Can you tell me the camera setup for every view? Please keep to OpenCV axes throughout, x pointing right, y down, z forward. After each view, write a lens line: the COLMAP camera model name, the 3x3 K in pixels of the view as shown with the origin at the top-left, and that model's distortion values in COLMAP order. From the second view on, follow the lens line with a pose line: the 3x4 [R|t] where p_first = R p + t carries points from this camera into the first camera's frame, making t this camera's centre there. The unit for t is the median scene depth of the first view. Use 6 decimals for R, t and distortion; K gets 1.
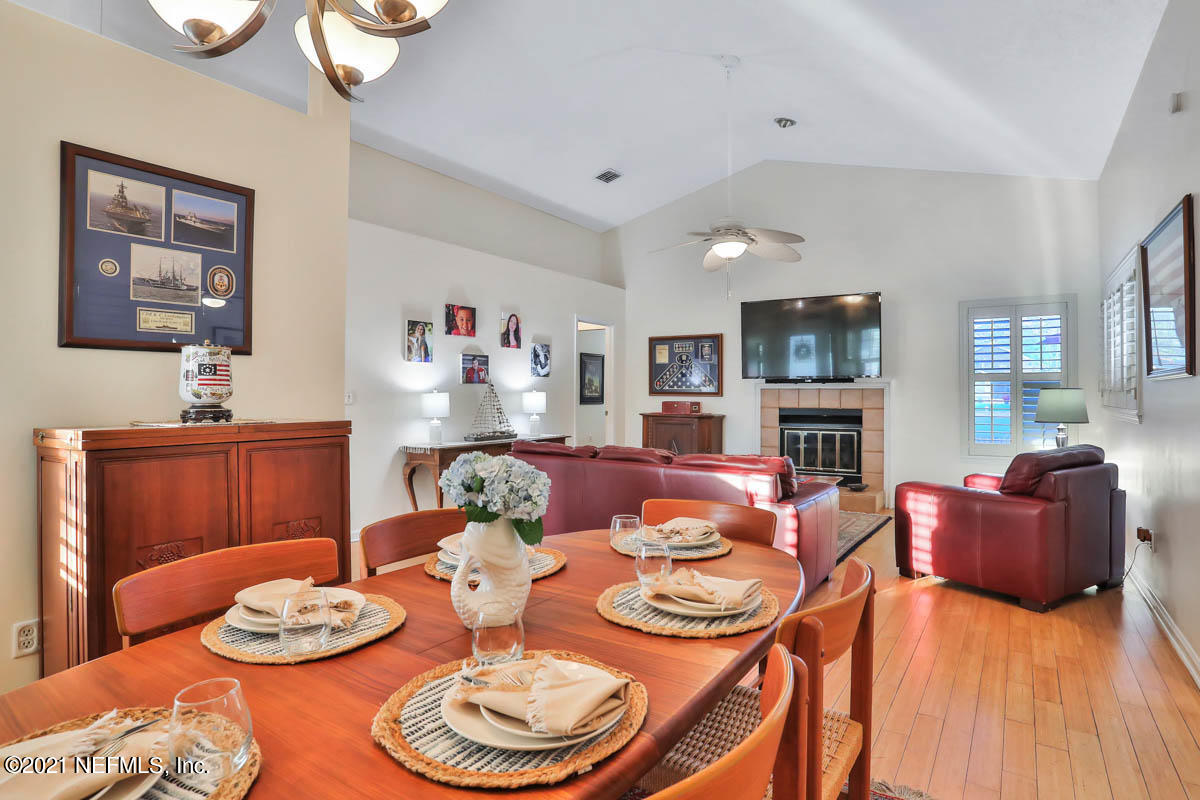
lens RADIAL K [[627.8, 0, 610.9], [0, 627.8, 390.6], [0, 0, 1]] dist [-0.066792, 0.029137]
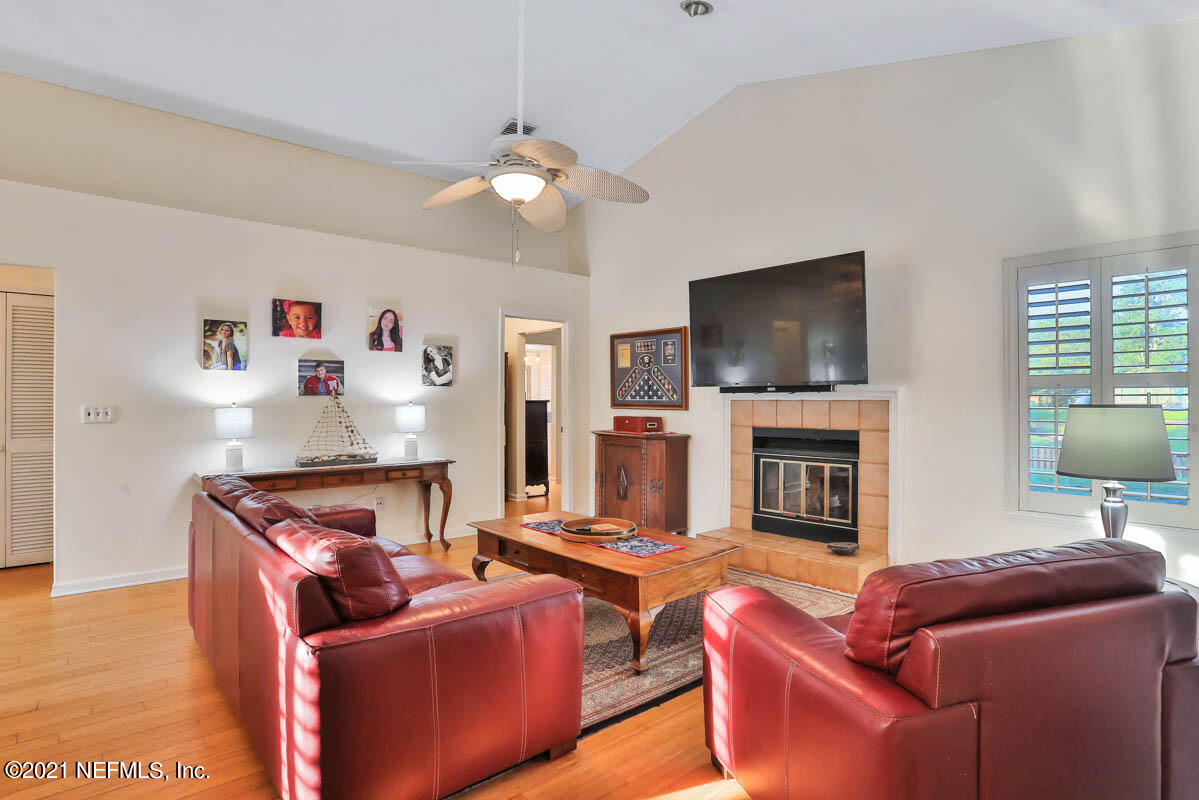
lens RADIAL K [[627.3, 0, 603.9], [0, 627.3, 399.8], [0, 0, 1]] dist [-0.066792, 0.029137]
pose [[0.964781, -0.001170, -0.263050, 0.353429], [0.002398, 0.999988, 0.004349, -0.008227], [0.263042, -0.004827, 0.964772, 0.318601]]
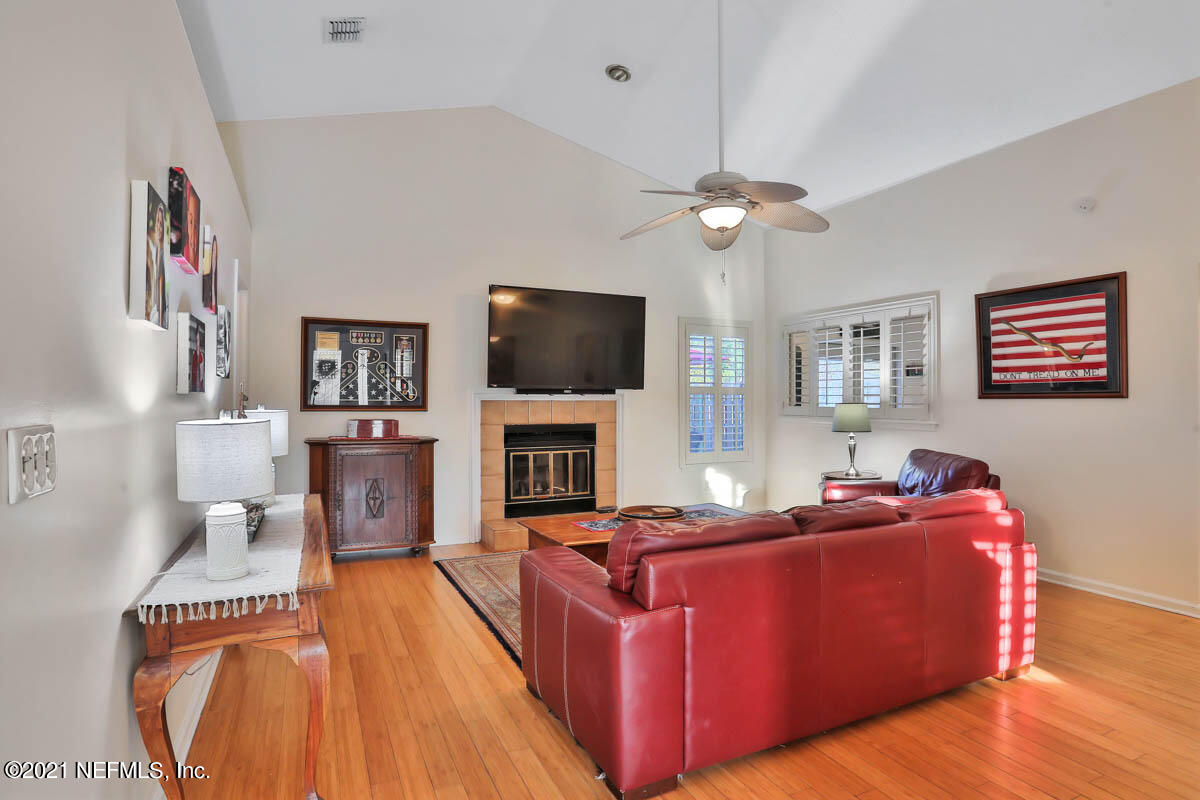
lens RADIAL K [[627.8, 0, 591.1], [0, 627.8, 395.7], [0, 0, 1]] dist [-0.066792, 0.029137]
pose [[0.525018, 0.003803, 0.851083, -0.420071], [-0.004039, 0.999990, -0.001976, -0.009714], [-0.851082, -0.002400, 0.525028, 0.593634]]
